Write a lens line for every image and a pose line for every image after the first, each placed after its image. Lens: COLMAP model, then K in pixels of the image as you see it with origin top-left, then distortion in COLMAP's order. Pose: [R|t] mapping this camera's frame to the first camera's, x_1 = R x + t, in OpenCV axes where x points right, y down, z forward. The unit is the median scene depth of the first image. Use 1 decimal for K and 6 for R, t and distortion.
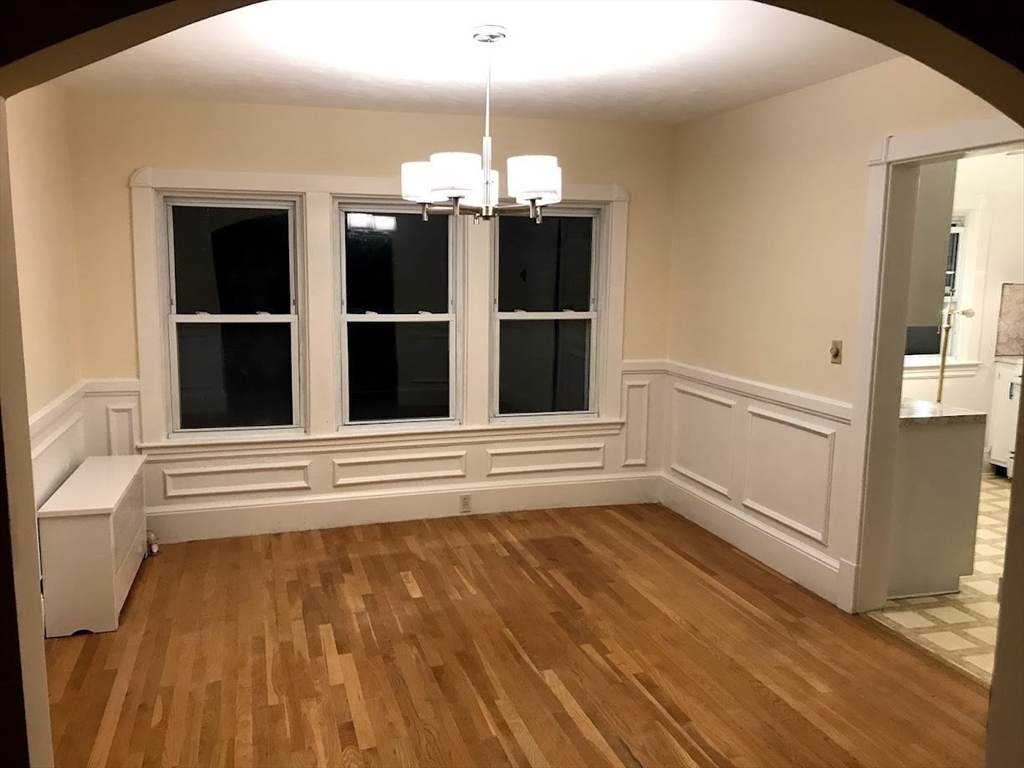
lens RADIAL K [[824.3, 0, 512.0], [0, 824.3, 384.0], [0, 0, 1]] dist [0.050598, -0.002000]
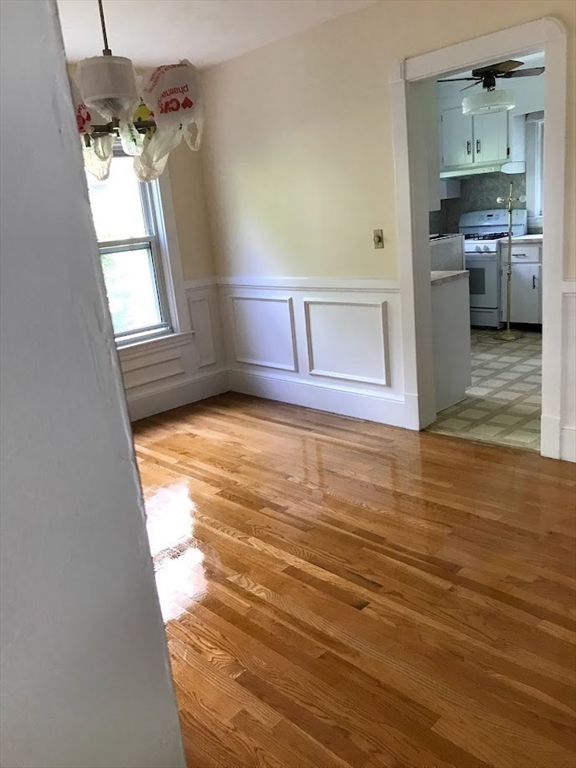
lens RADIAL K [[618.2, 0, 288.0], [0, 618.2, 384.0], [0, 0, 1]] dist [0.050598, -0.002000]
pose [[0.887789, -0.216372, 0.406220, -0.177246], [0.168922, 0.974191, 0.149723, 0.012185], [-0.428132, -0.064302, 0.901426, 0.177360]]
